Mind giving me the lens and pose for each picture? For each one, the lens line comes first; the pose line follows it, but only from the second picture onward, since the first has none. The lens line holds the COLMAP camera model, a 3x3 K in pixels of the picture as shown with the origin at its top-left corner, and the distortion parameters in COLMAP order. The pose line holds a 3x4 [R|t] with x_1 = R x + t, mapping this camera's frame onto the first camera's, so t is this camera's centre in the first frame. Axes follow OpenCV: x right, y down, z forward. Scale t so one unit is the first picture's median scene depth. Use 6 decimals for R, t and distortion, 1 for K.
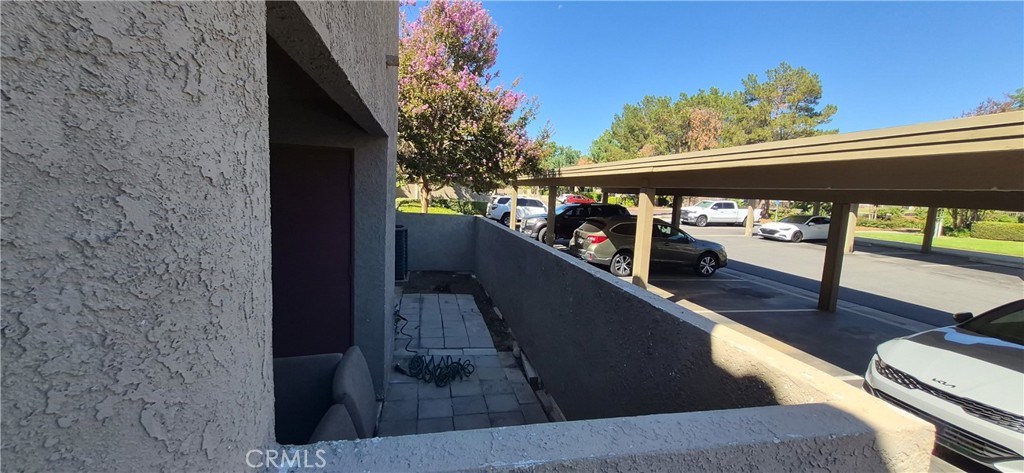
lens RADIAL K [[404.1, 0, 506.8], [0, 404.1, 236.5], [0, 0, 1]] dist [0.000462, 0.000072]
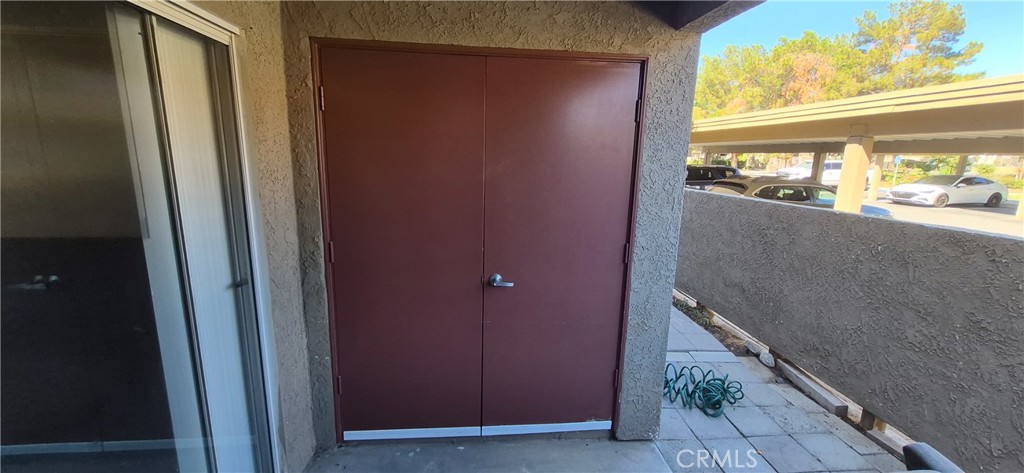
lens RADIAL K [[404.2, 0, 512.0], [0, 404.2, 236.5], [0, 0, 1]] dist [0.000532, -0.000108]
pose [[0.994007, 0.001272, -0.109309, -0.084094], [0.007521, 0.996767, 0.079994, 0.000717], [0.109057, -0.080337, 0.990784, 0.057332]]
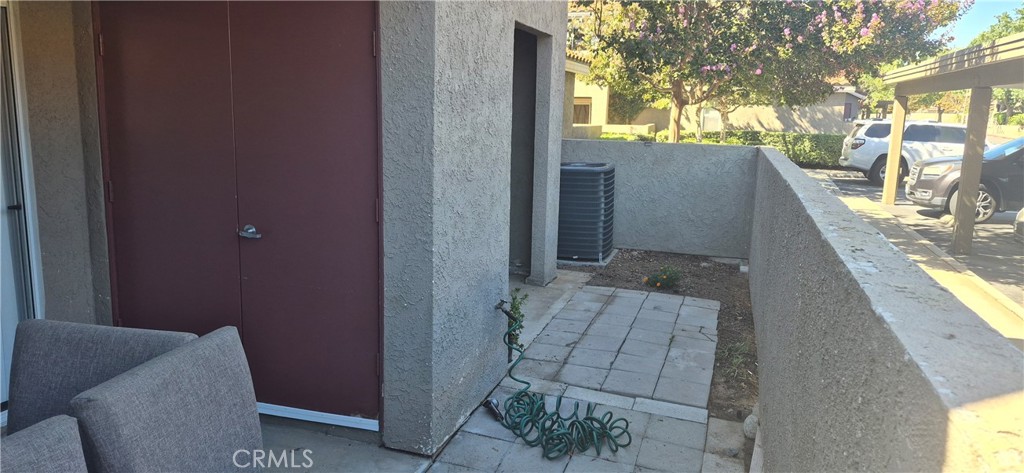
lens RADIAL K [[706.3, 0, 506.1], [0, 706.3, 228.2], [0, 0, 1]] dist [0.083264, -0.082943]
pose [[0.866507, 0.053248, -0.496317, 0.041212], [-0.037931, 0.998443, 0.040898, 0.010461], [0.497722, -0.016612, 0.867177, 0.042141]]
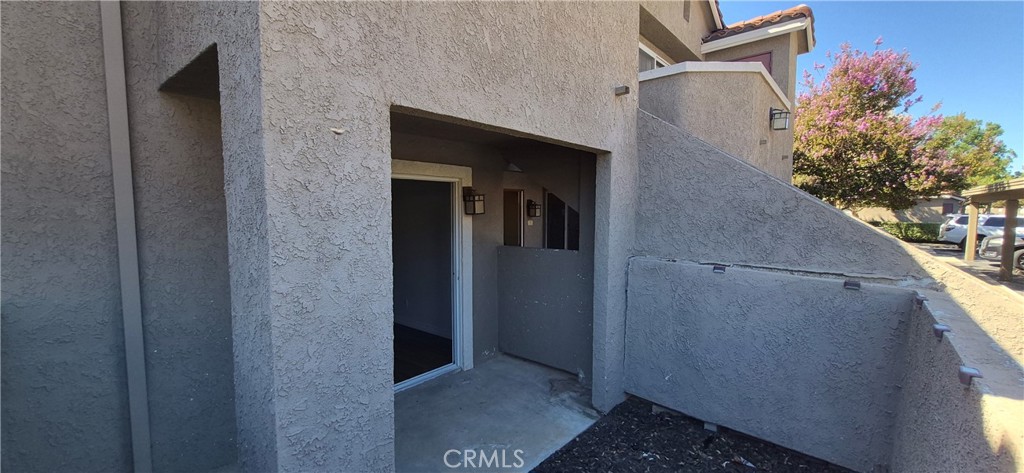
lens RADIAL K [[404.1, 0, 506.8], [0, 404.1, 236.5], [0, 0, 1]] dist [0.000462, 0.000072]
pose [[0.595678, 0.000696, -0.803223, 0.108811], [-0.060506, 0.997197, -0.044008, 0.043118], [0.800941, 0.074815, 0.594051, -0.283665]]
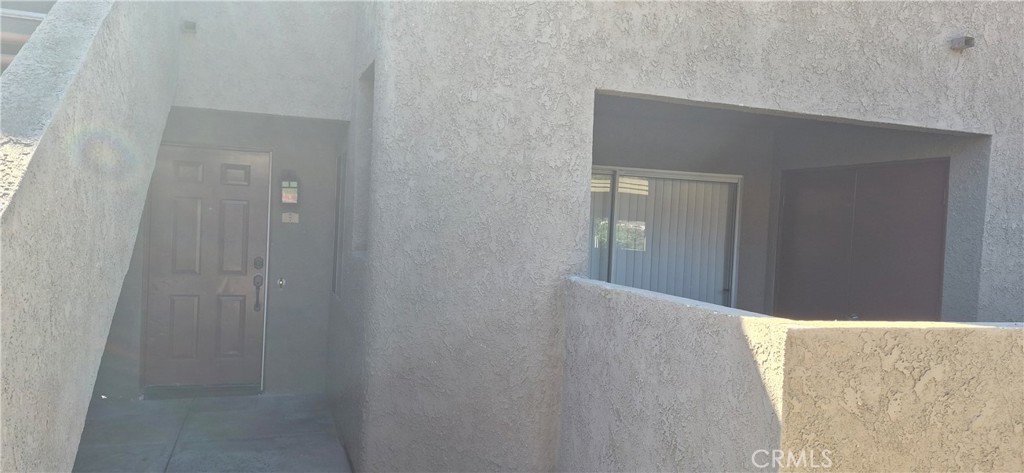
lens RADIAL K [[706.3, 0, 506.1], [0, 706.3, 228.2], [0, 0, 1]] dist [0.083264, -0.082943]
pose [[0.114918, -0.038960, -0.992611, 0.151769], [-0.154388, 0.986388, -0.056590, 0.022722], [0.981304, 0.159751, 0.107338, 0.001041]]
